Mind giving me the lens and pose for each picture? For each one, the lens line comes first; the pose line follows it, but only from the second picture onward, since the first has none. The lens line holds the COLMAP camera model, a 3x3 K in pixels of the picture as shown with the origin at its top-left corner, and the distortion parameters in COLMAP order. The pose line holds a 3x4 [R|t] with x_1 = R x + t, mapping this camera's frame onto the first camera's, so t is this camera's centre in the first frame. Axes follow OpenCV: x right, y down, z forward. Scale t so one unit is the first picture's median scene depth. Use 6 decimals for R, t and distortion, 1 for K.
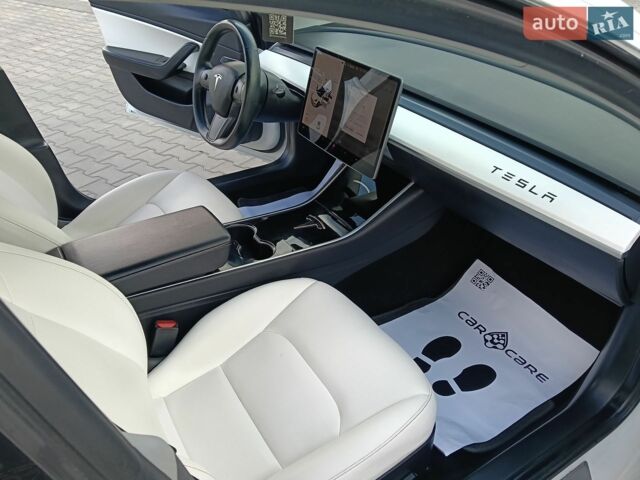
lens RADIAL K [[522.0, 0, 323.7], [0, 522.0, 236.9], [0, 0, 1]] dist [0.026800, -0.088807]
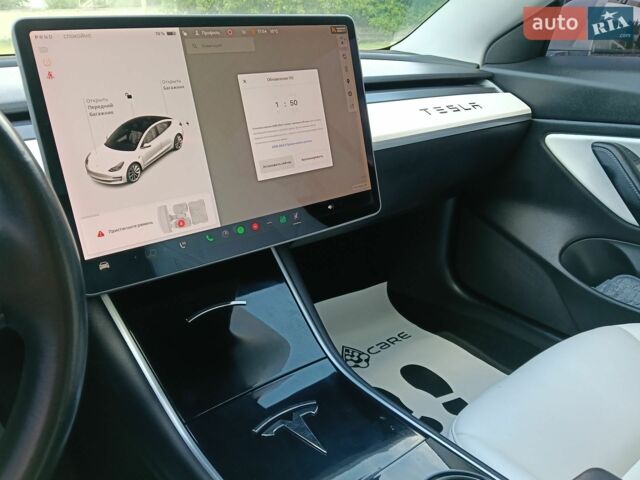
lens RADIAL K [[540.4, 0, 320.7], [0, 540.4, 237.0], [0, 0, 1]] dist [0.046803, -0.156769]
pose [[-0.093323, -0.388257, 0.916814, -0.365690], [0.533670, 0.757871, 0.375270, -0.290633], [-0.840528, 0.524297, 0.136475, 0.872980]]
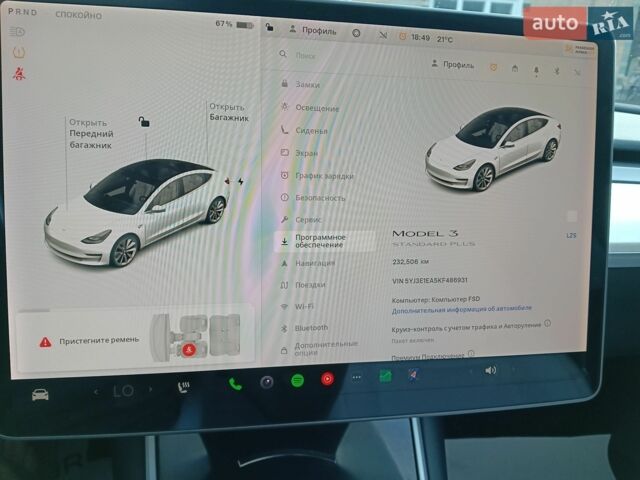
lens RADIAL K [[540.4, 0, 320.7], [0, 540.4, 237.0], [0, 0, 1]] dist [0.046803, -0.156769]
pose [[0.365972, -0.299074, 0.881260, -0.165144], [0.448996, 0.886195, 0.114288, -0.249109], [-0.815148, 0.353856, 0.458605, 0.843935]]
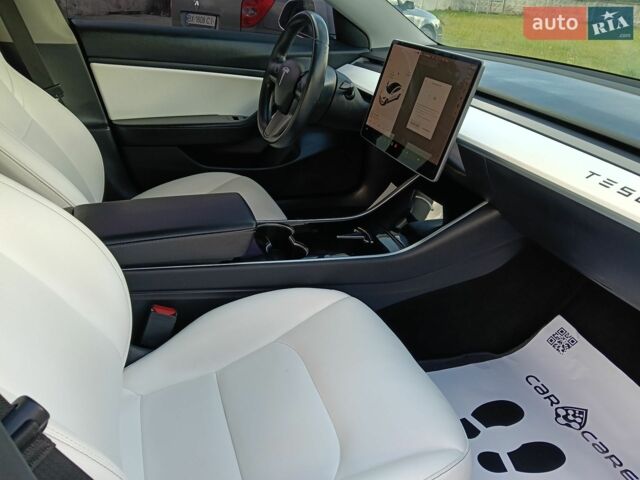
lens RADIAL K [[522.0, 0, 323.7], [0, 522.0, 236.9], [0, 0, 1]] dist [0.026800, -0.088807]
pose [[0.976293, 0.138560, -0.166290, 0.065123], [-0.159142, 0.980232, -0.117558, 0.089217], [0.146714, 0.141235, 0.979044, 0.155917]]
